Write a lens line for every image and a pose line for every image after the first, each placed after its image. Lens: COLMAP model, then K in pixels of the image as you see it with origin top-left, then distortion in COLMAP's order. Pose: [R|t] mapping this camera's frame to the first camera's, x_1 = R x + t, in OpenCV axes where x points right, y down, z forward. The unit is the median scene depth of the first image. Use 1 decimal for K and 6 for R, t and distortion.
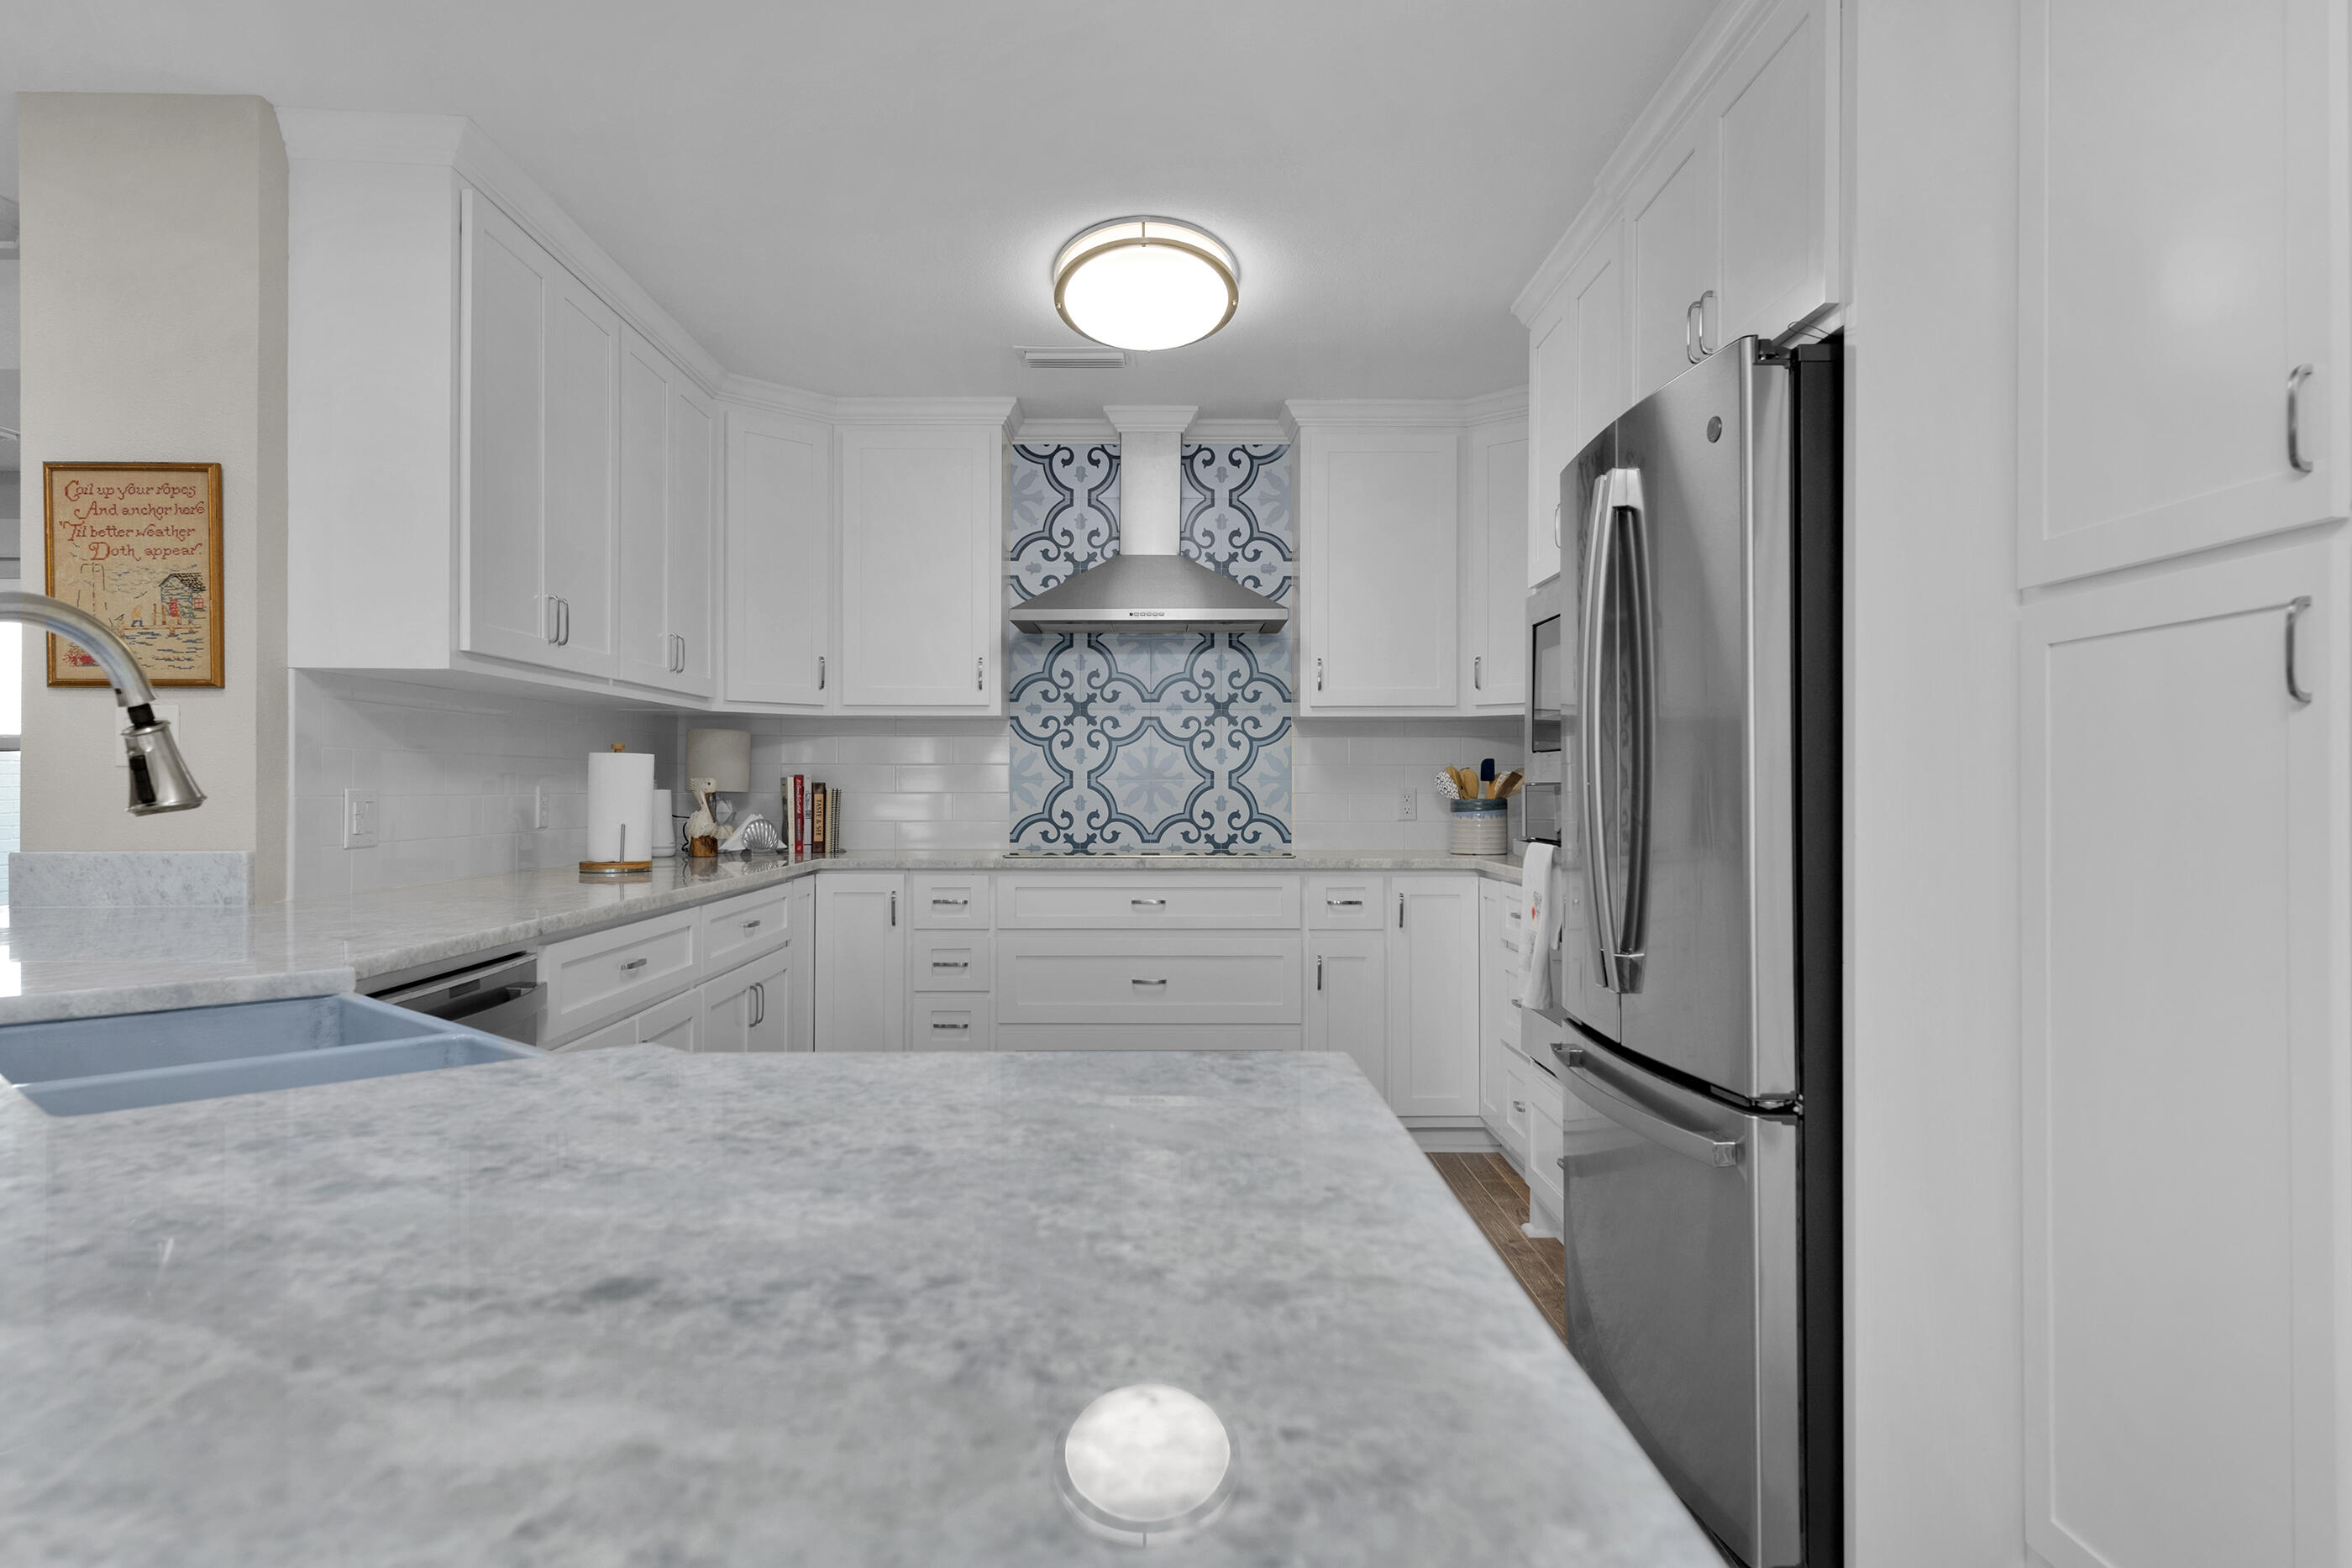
lens RADIAL K [[1497.3, 0, 1176.0], [0, 1497.3, 784.0], [0, 0, 1]] dist [-0.004782, -0.003786]
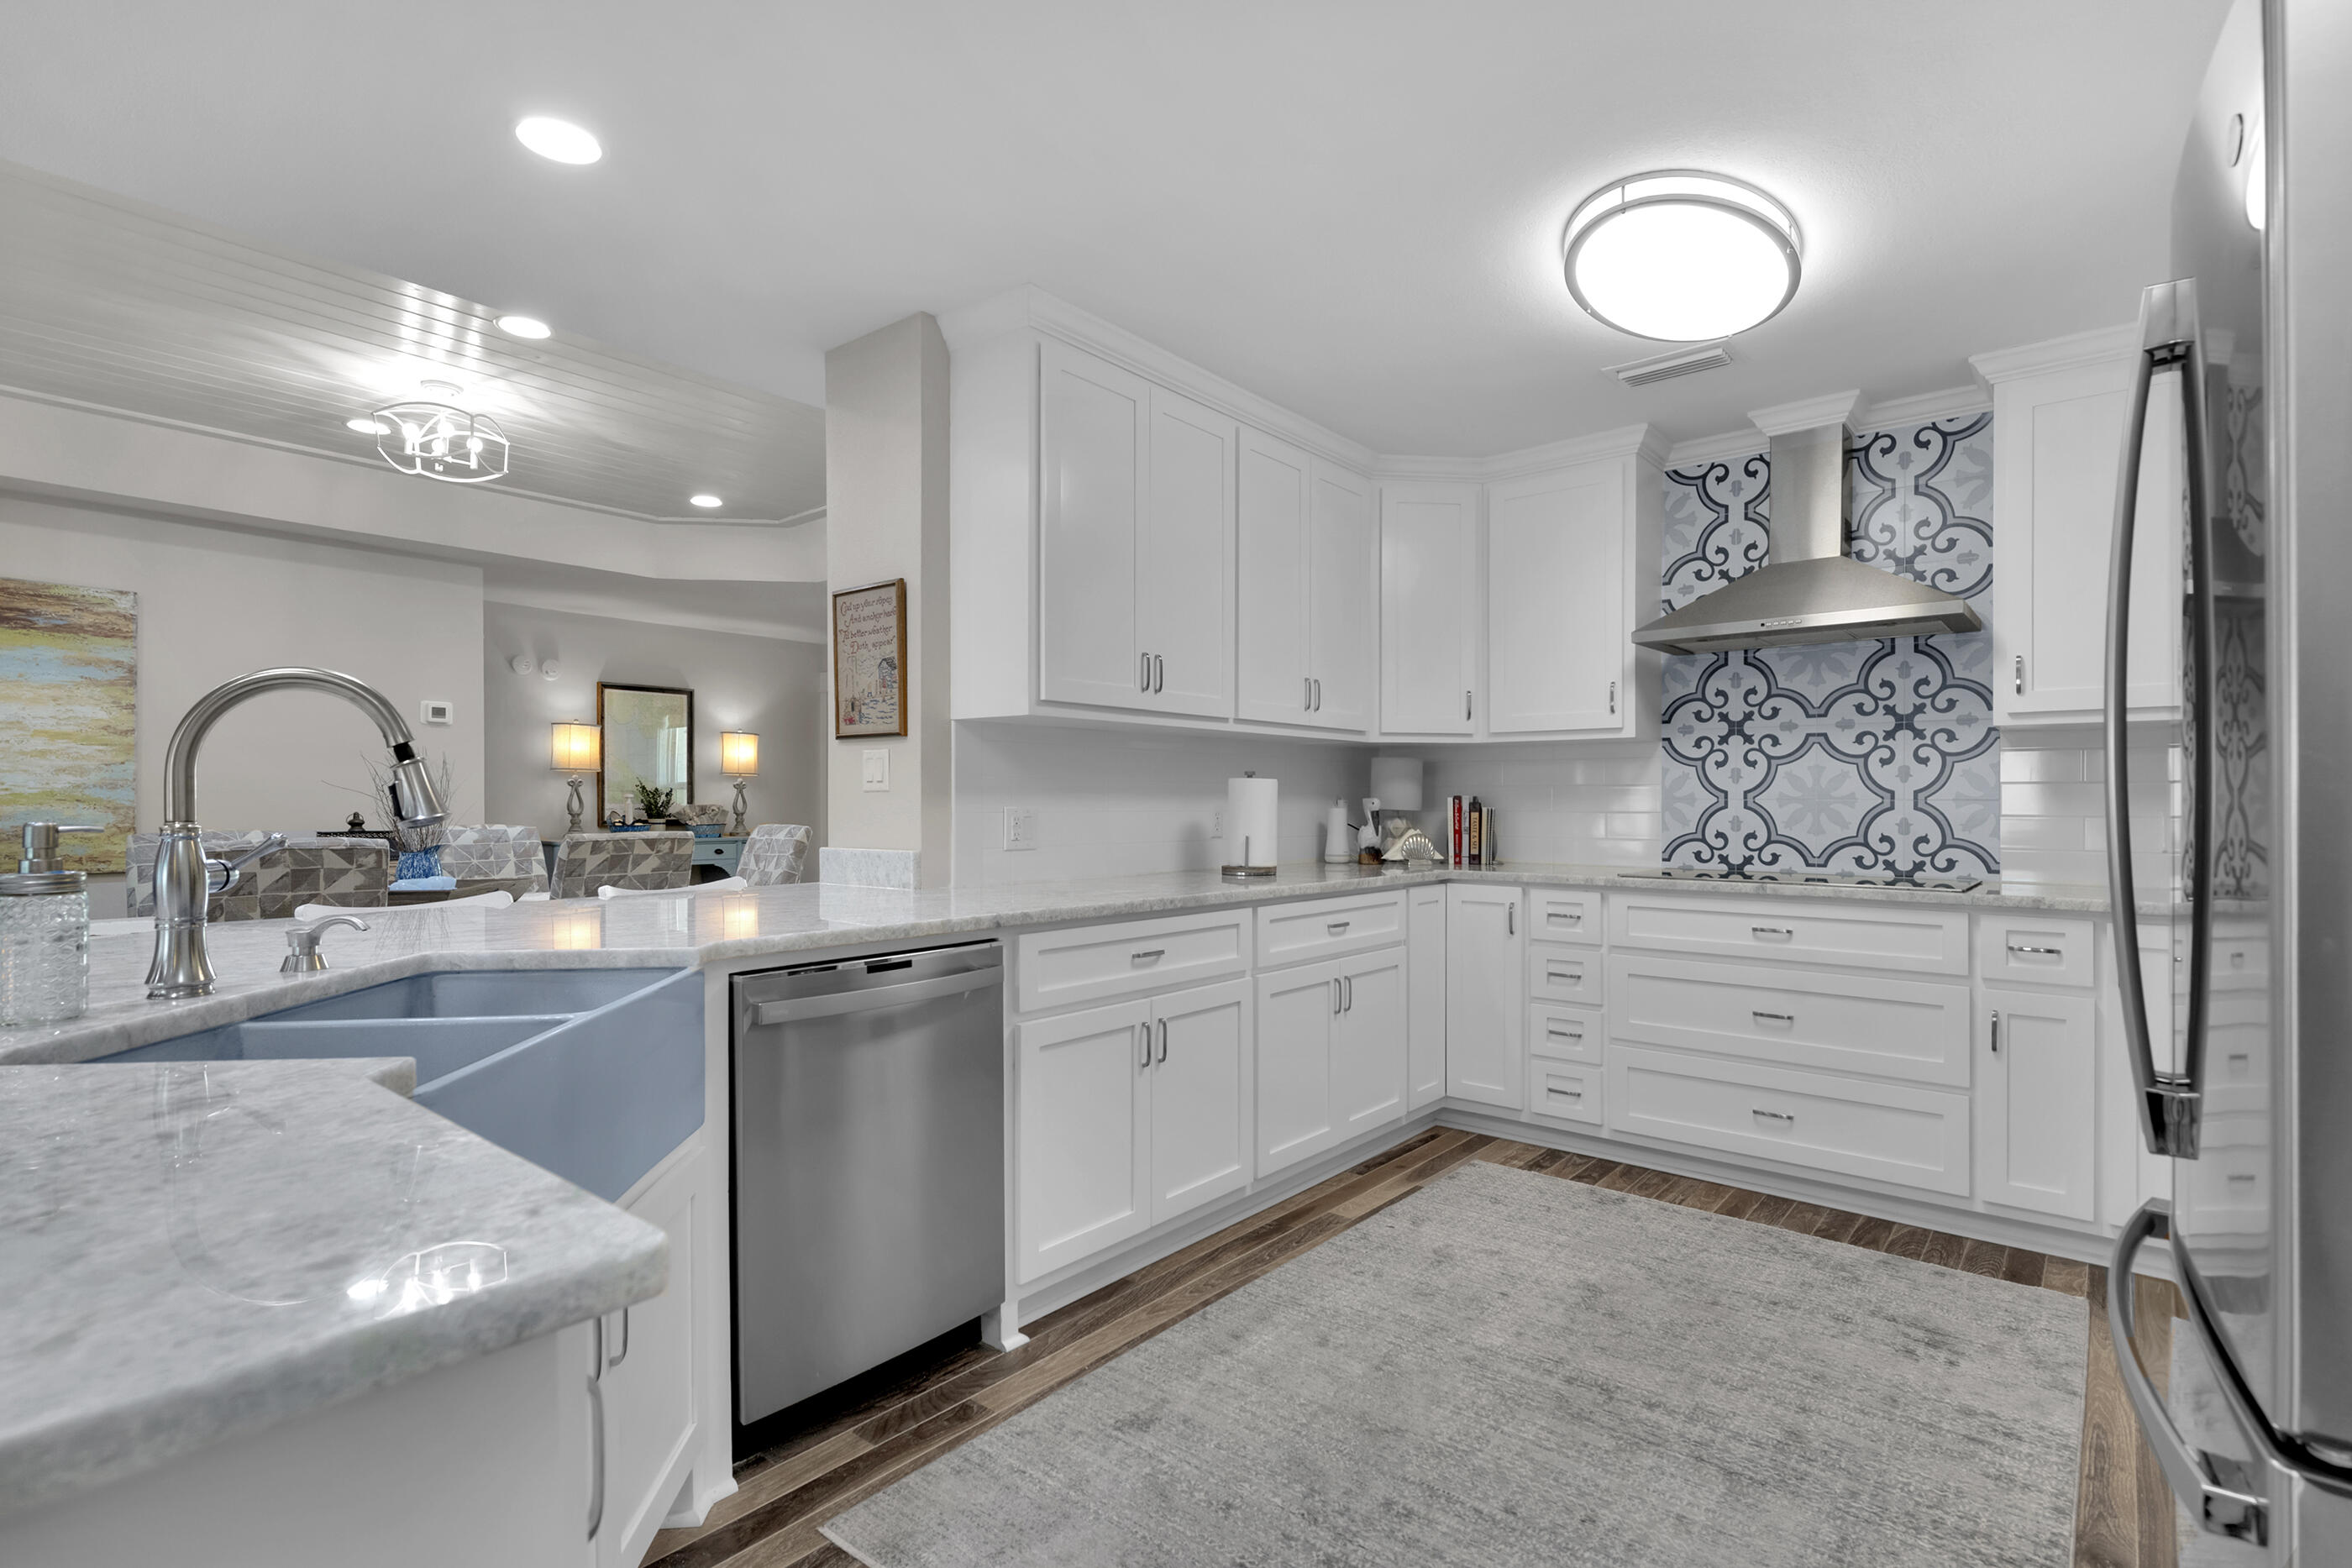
lens RADIAL K [[1134.5, 0, 1134.8], [0, 1134.5, 800.8], [0, 0, 1]] dist [0.000660, -0.004641]
pose [[0.750539, 0.002113, -0.660823, 0.134094], [-0.002180, 0.999997, 0.000721, -0.001980], [0.660823, 0.000899, 0.750541, 0.184639]]
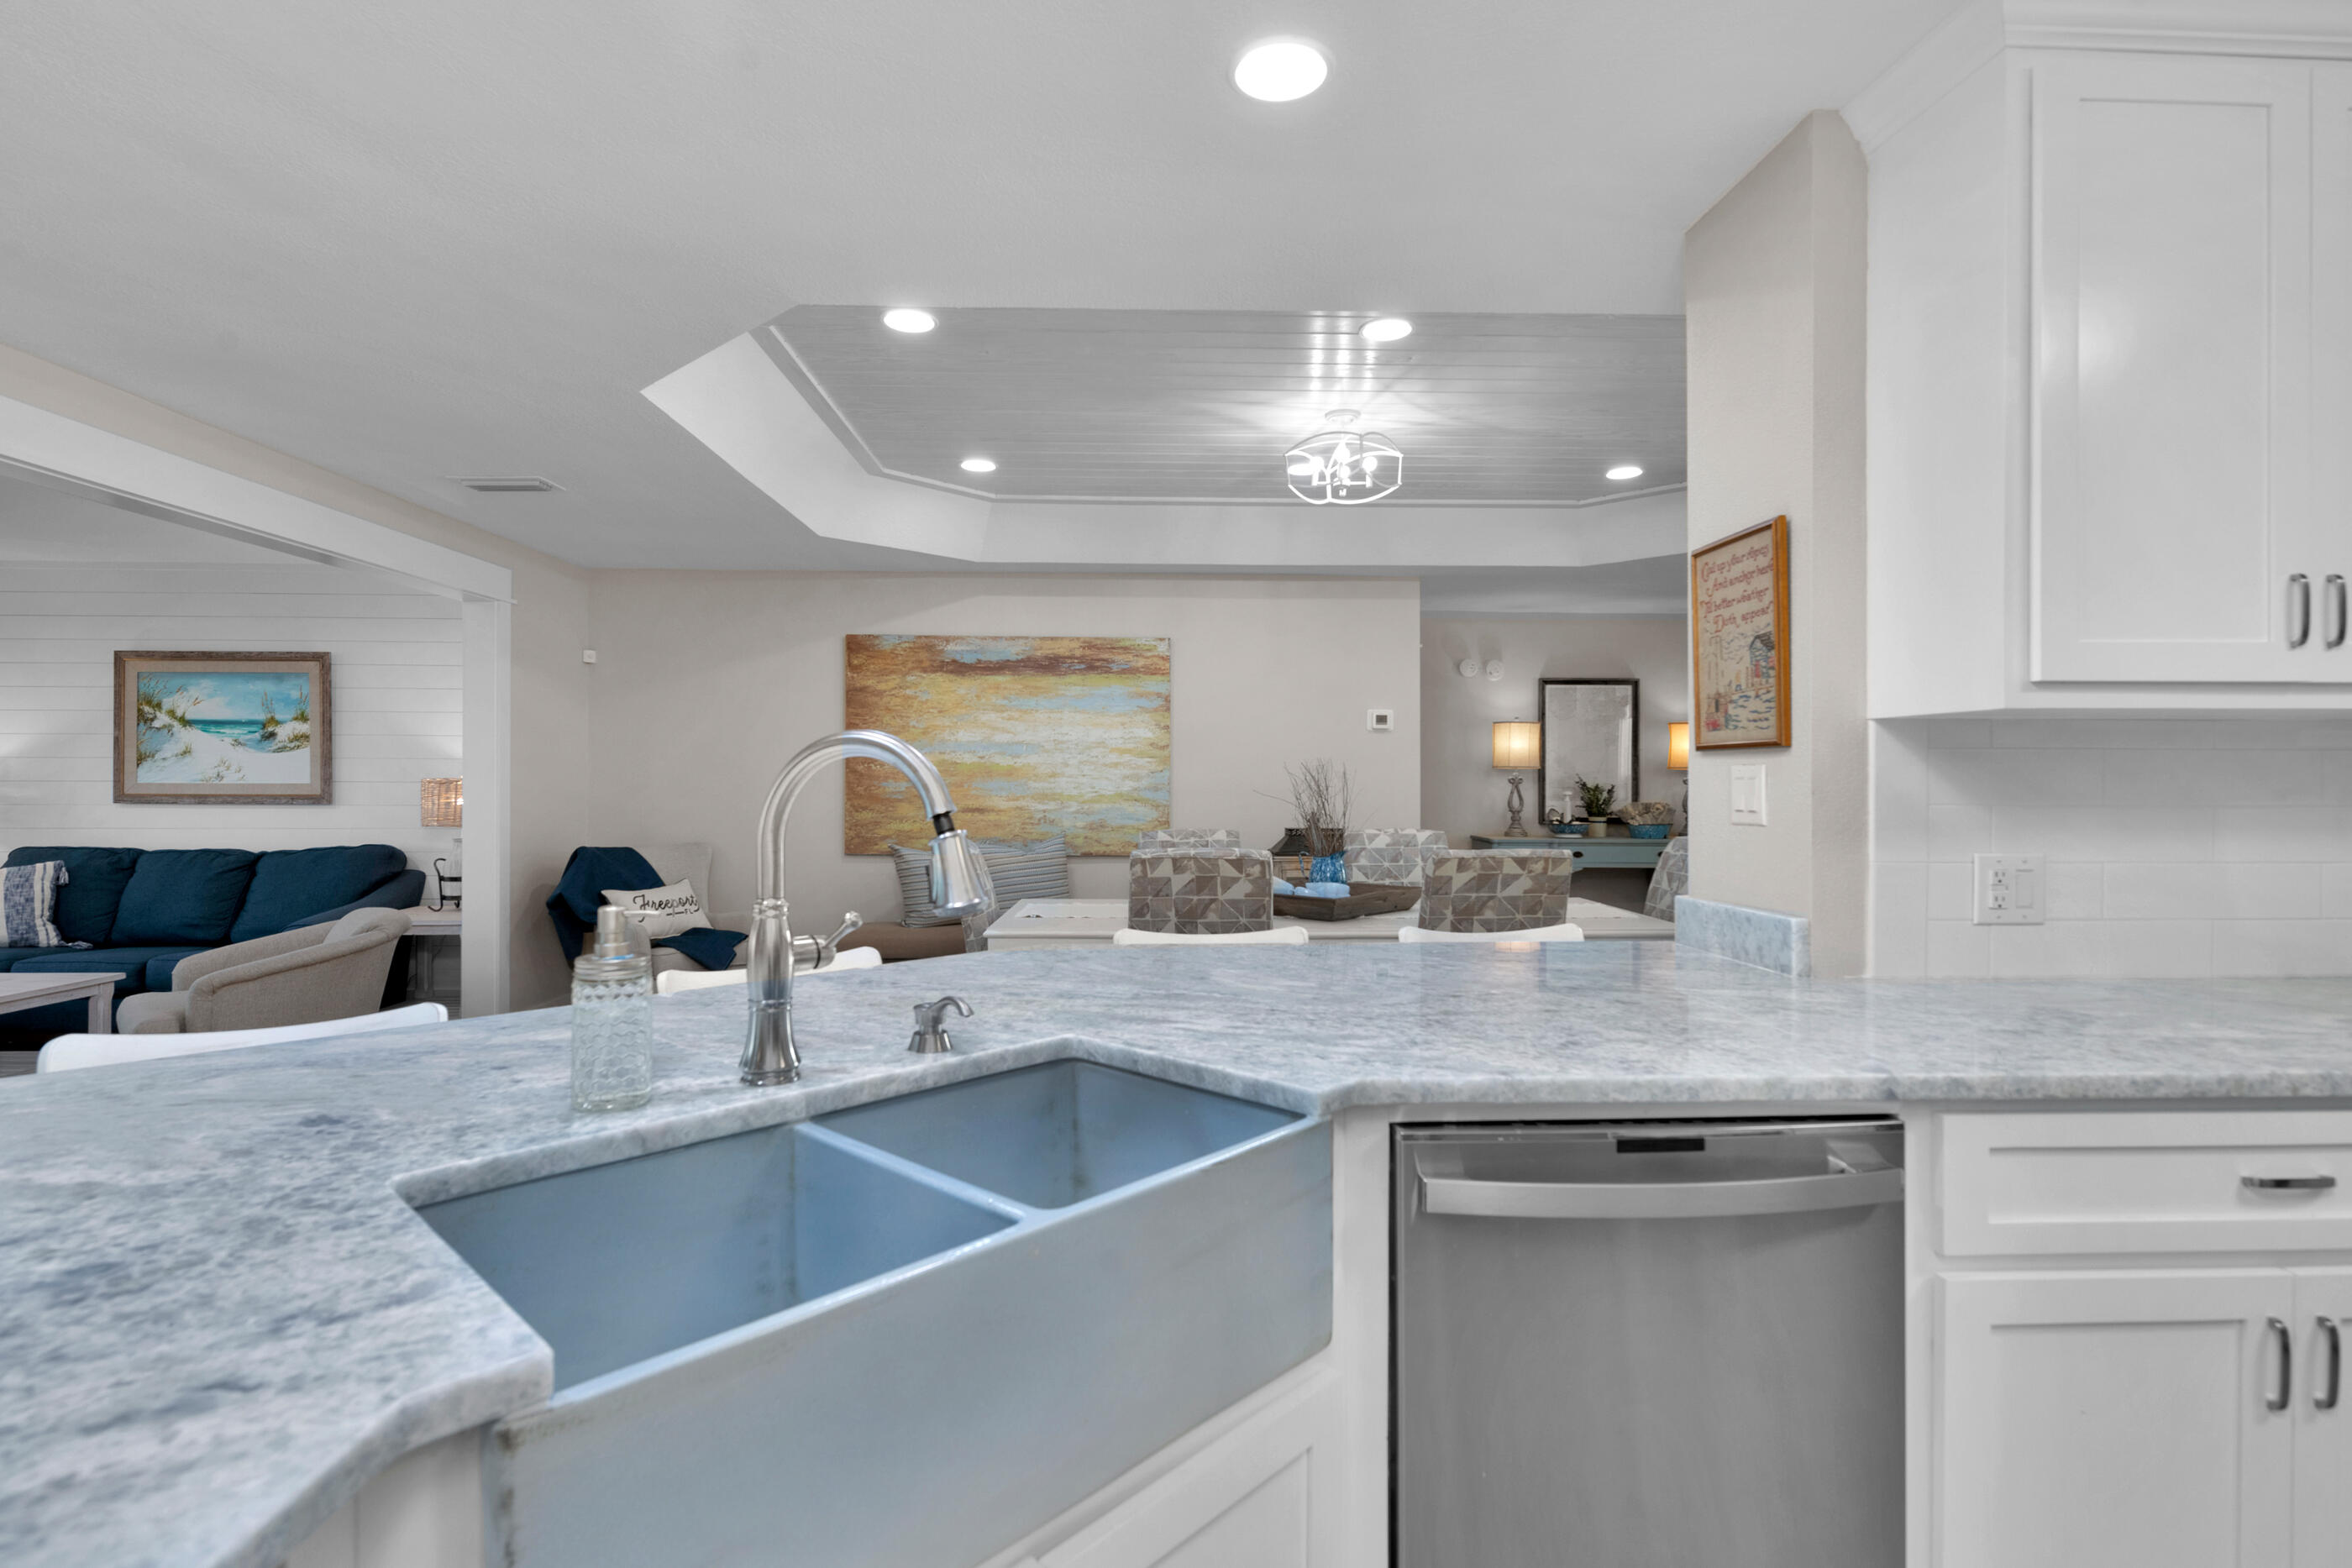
lens RADIAL K [[1101.0, 0, 1135.4], [0, 1101.0, 788.4], [0, 0, 1]] dist [0.003048, -0.006877]
pose [[0.015769, 0.004191, -0.999867, 0.038260], [-0.001205, 0.999991, 0.004172, -0.022035], [0.999875, 0.001139, 0.015774, 0.314475]]
